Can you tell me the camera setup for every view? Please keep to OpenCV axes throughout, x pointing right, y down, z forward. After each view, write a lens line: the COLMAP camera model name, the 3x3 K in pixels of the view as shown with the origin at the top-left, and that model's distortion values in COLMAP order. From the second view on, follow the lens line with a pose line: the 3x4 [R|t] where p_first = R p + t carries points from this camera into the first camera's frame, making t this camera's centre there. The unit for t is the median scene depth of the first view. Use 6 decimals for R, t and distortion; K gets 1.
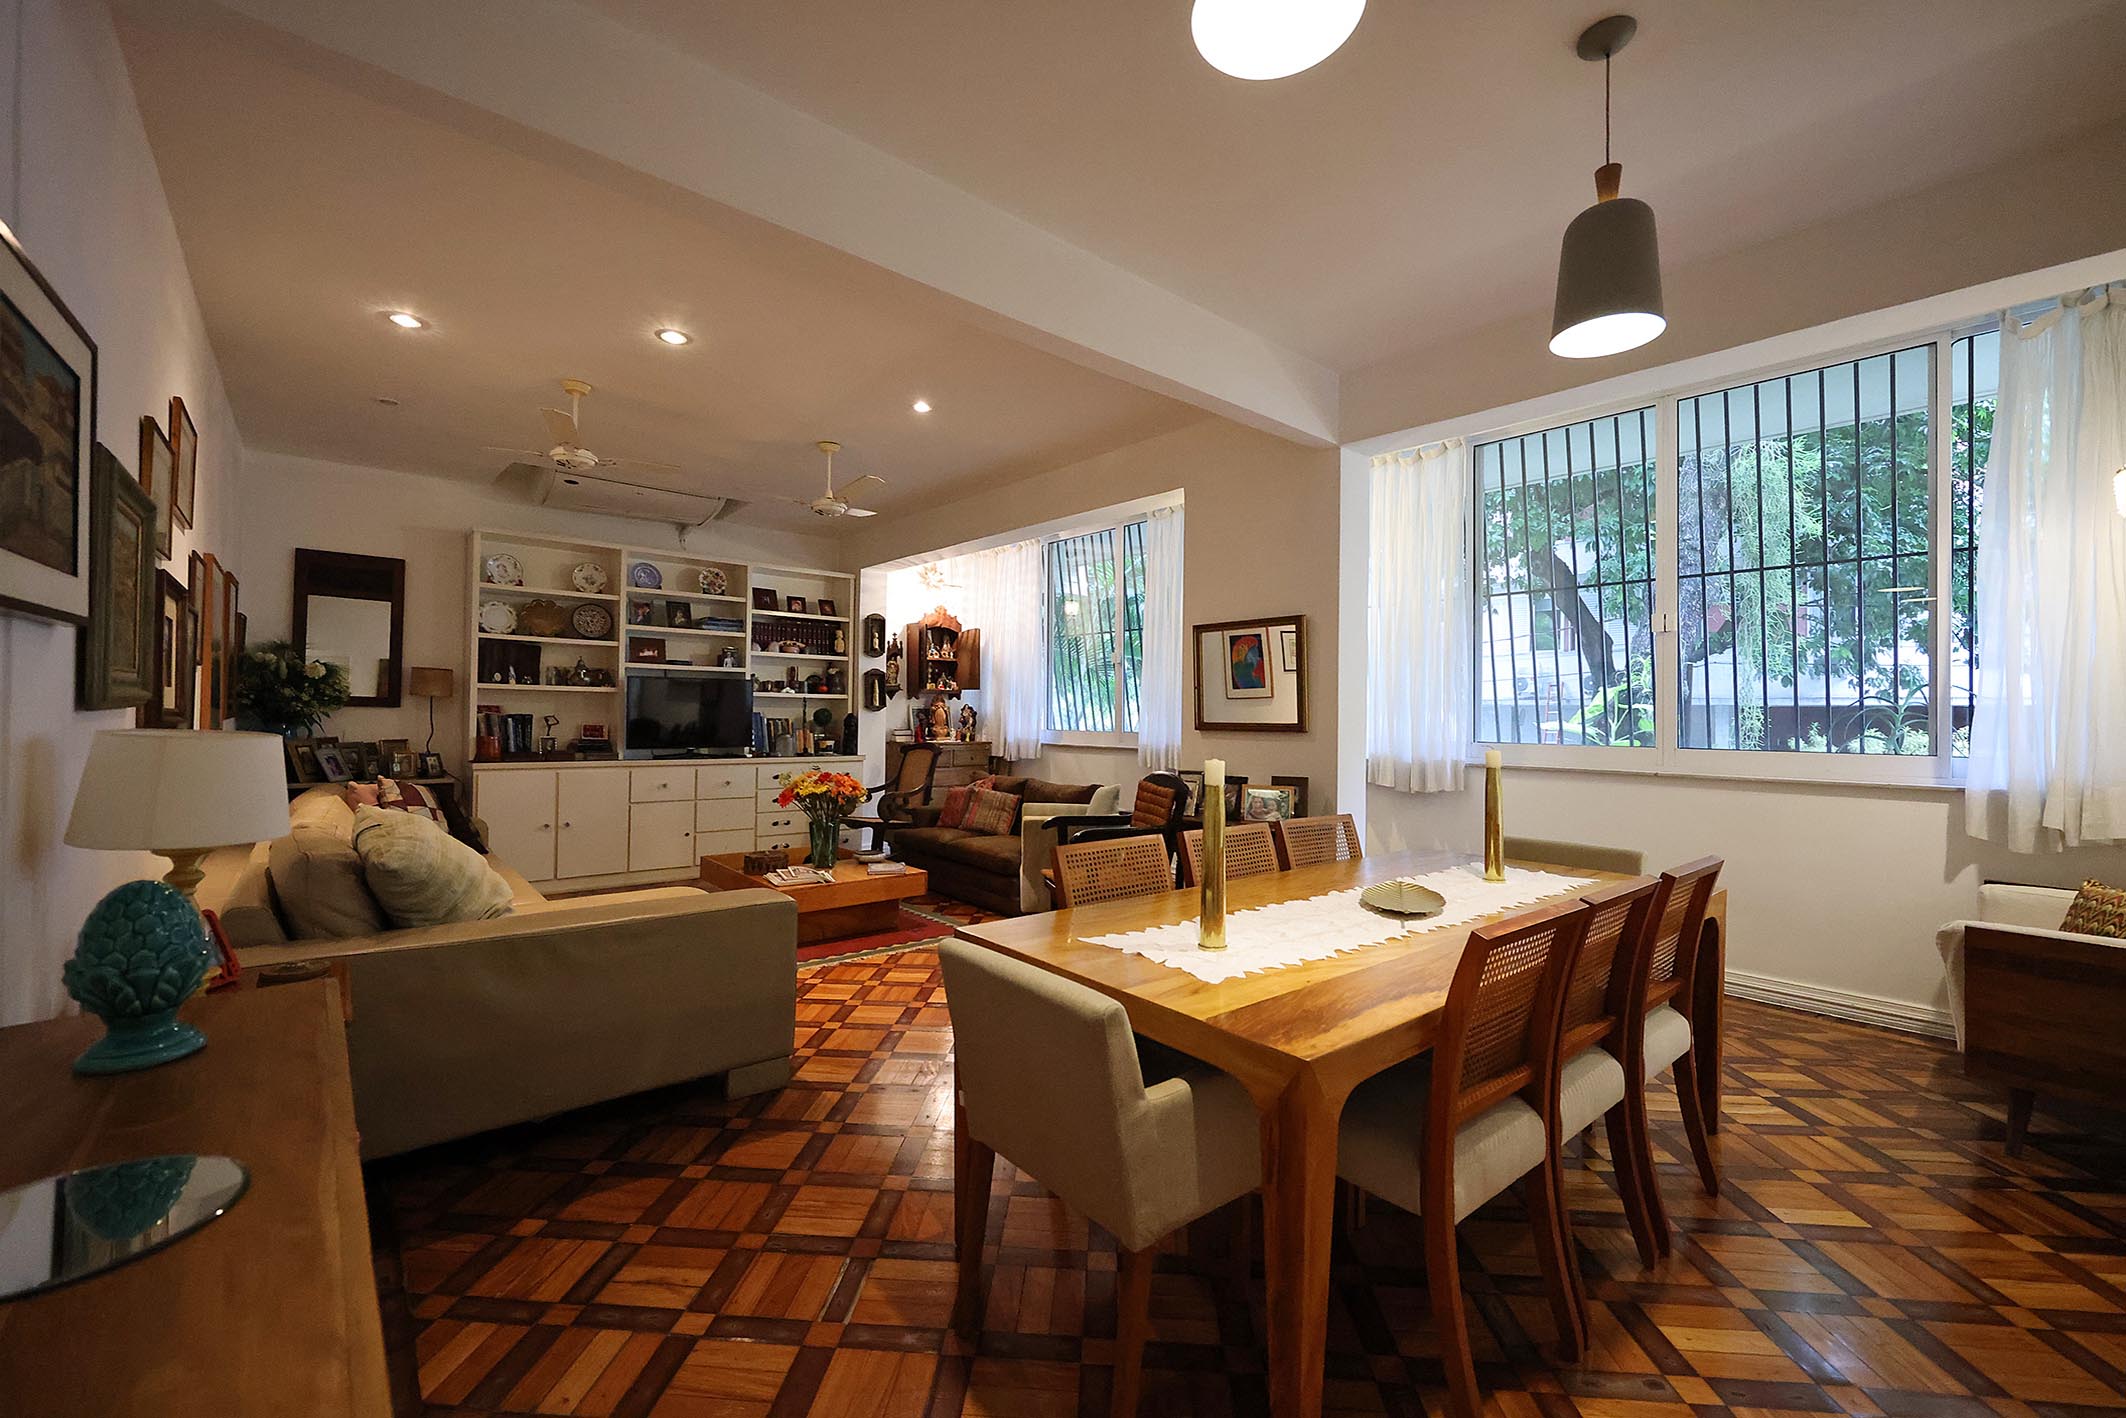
lens RADIAL K [[854.7, 0, 1060.0], [0, 854.7, 703.2], [0, 0, 1]] dist [-0.004416, 0.000017]
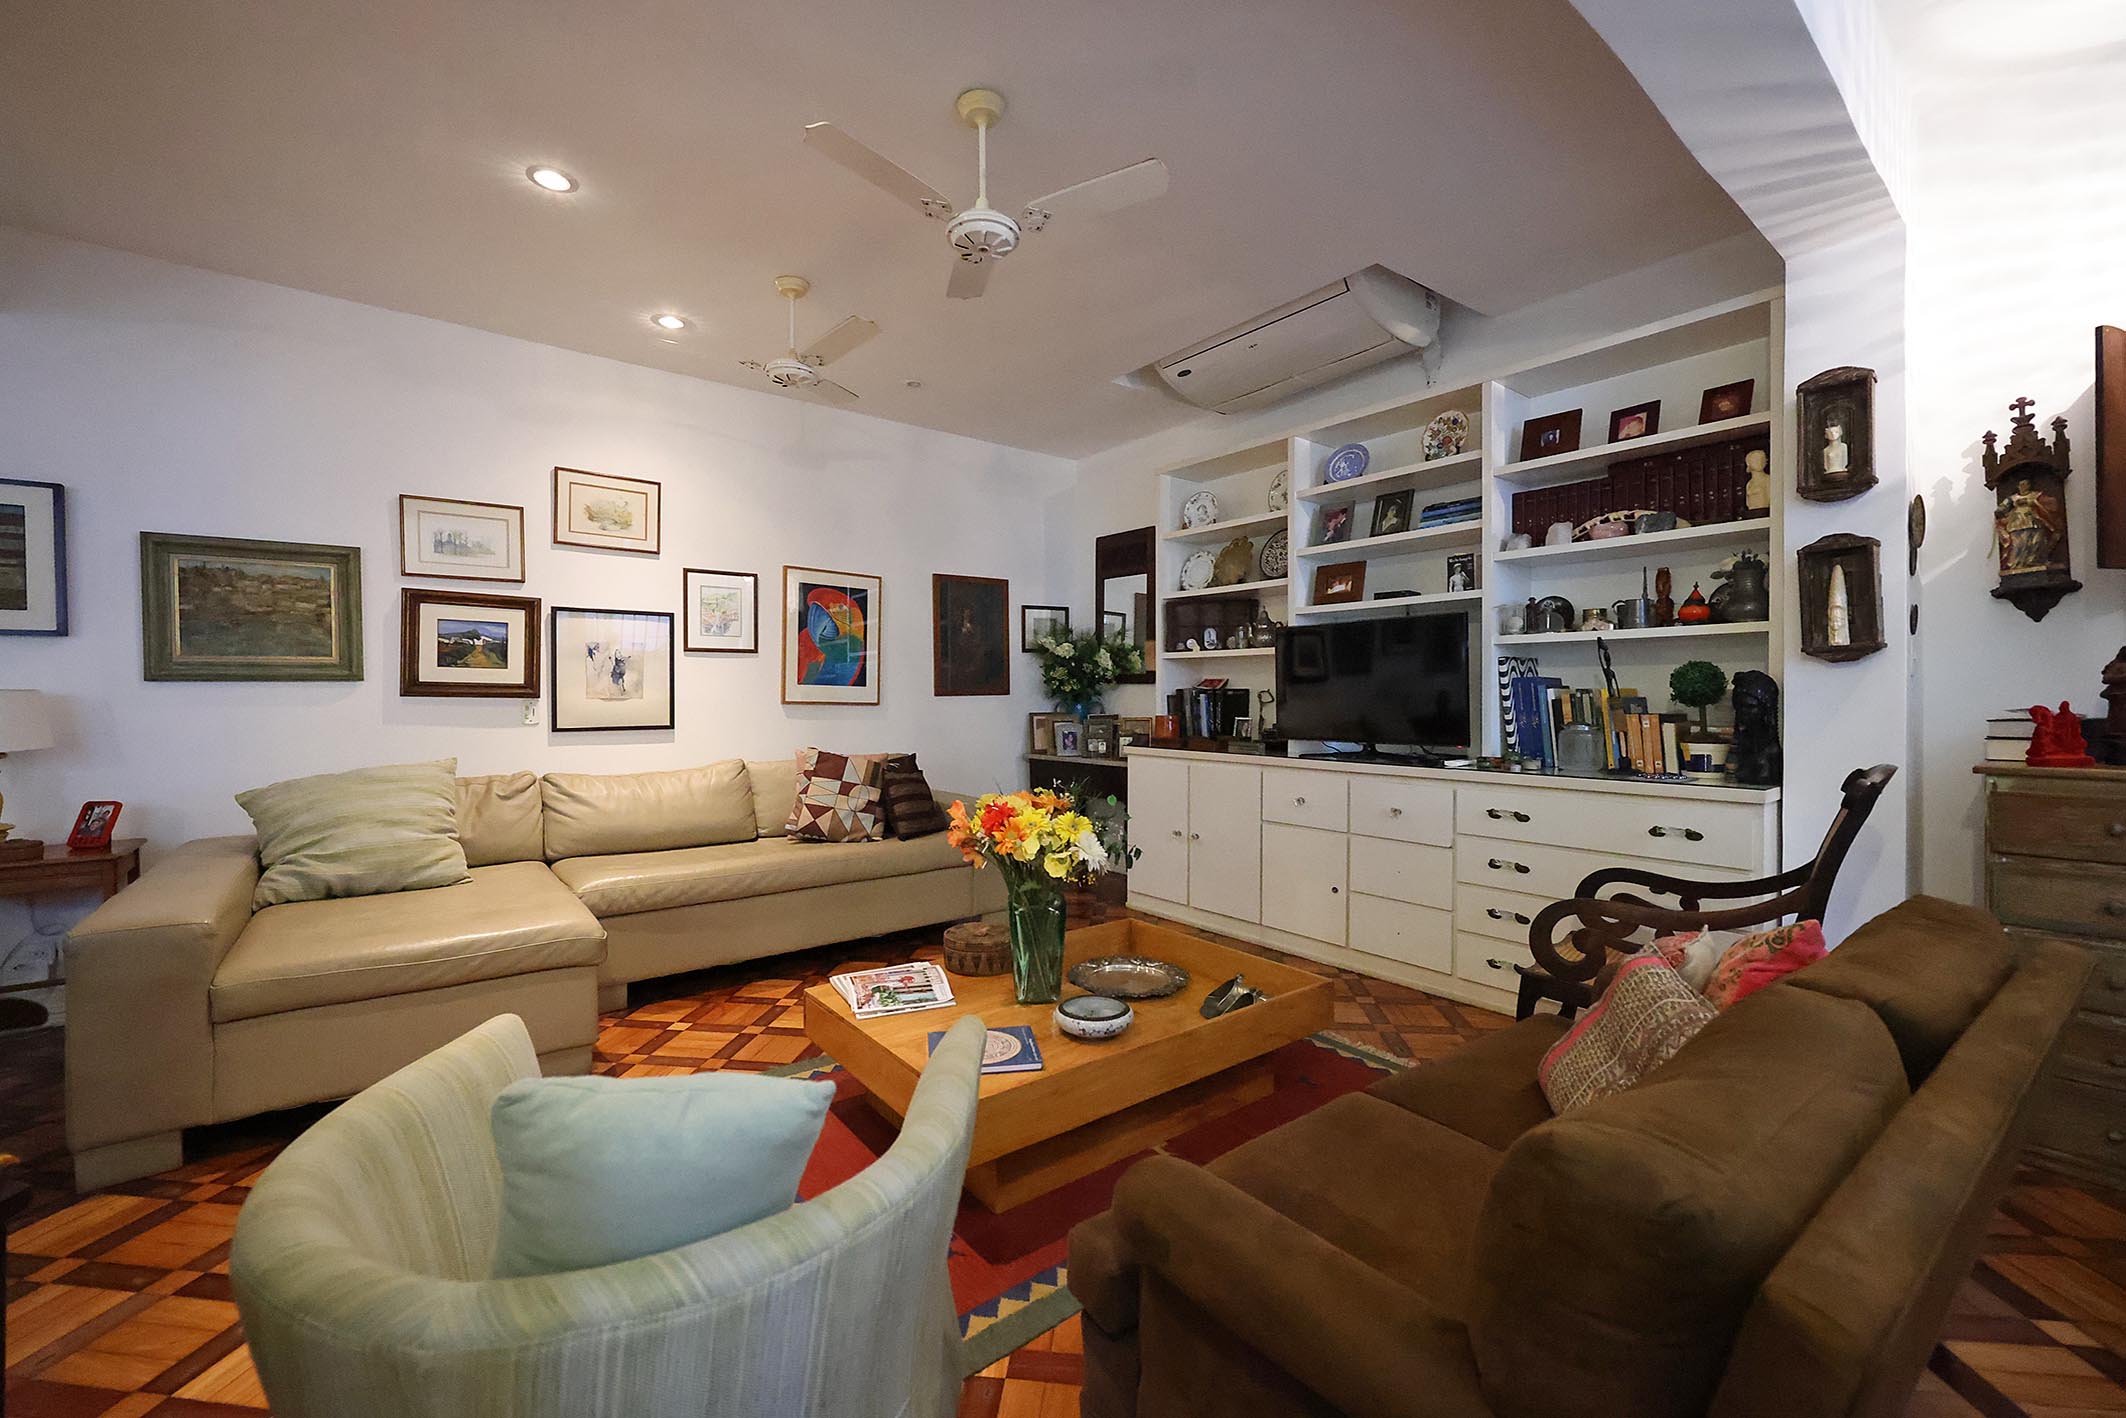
lens RADIAL K [[854.7, 0, 1048.6], [0, 854.7, 700.2], [0, 0, 1]] dist [-0.004416, 0.000017]
pose [[-0.052257, -0.007920, -0.998602, 0.161277], [0.016590, 0.999824, -0.008798, 0.027333], [0.998496, -0.017026, -0.052117, 0.871137]]
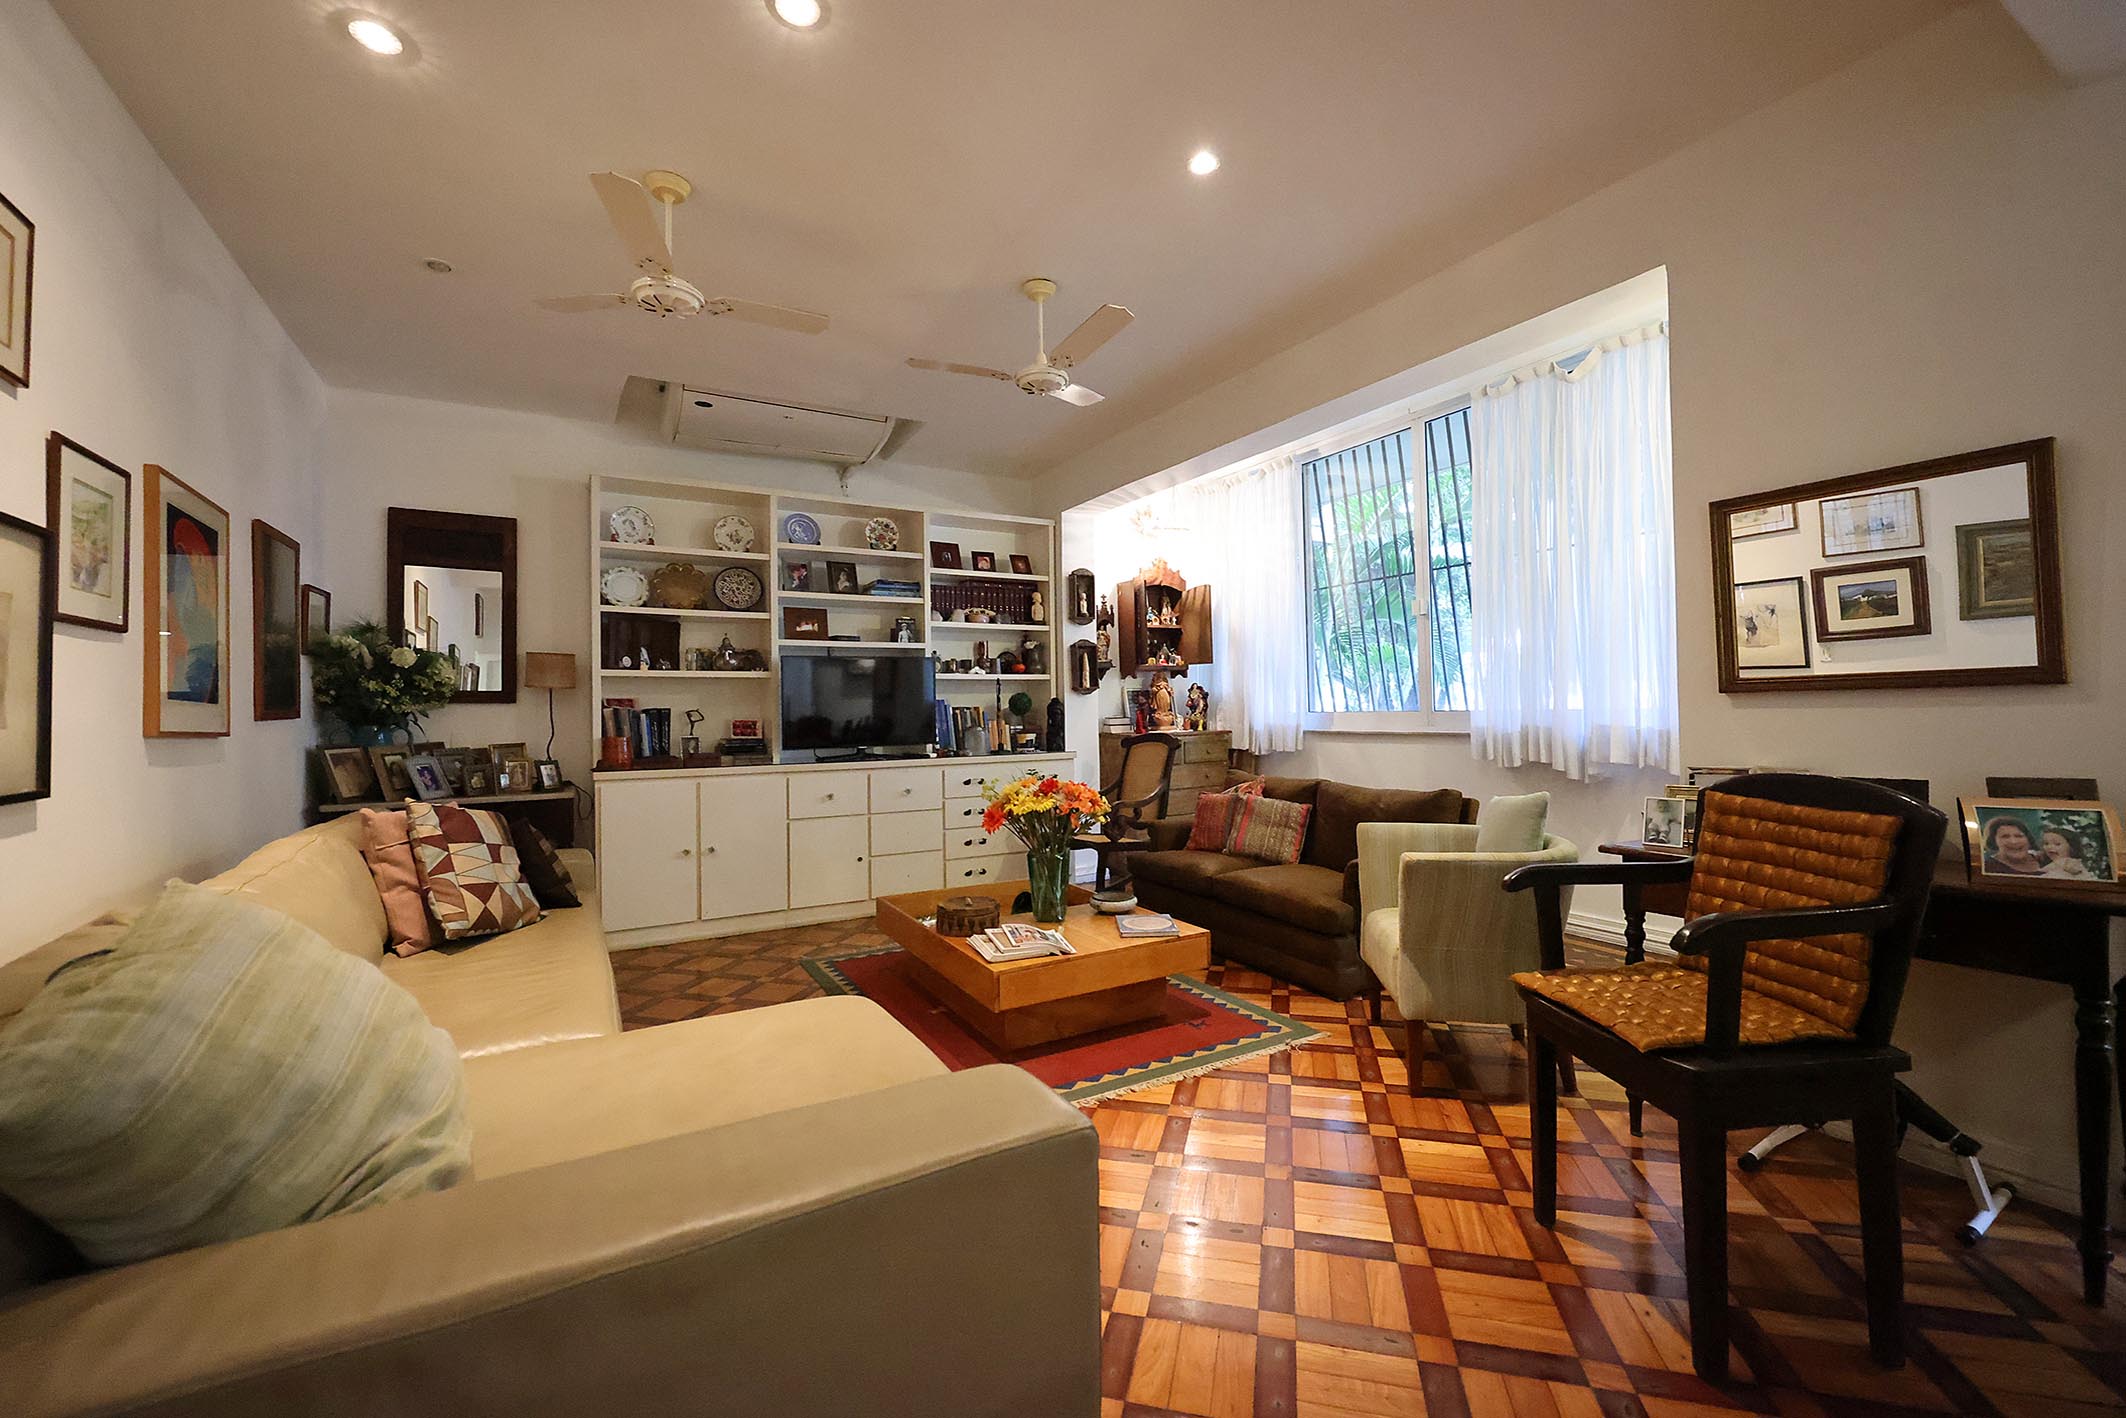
lens RADIAL K [[854.7, 0, 1059.1], [0, 854.7, 695.6], [0, 0, 1]] dist [-0.004416, 0.000017]
pose [[0.981849, -0.031870, -0.186967, -0.116775], [0.031617, 0.999491, -0.004334, 0.016082], [0.187010, -0.001656, 0.982357, 0.289494]]
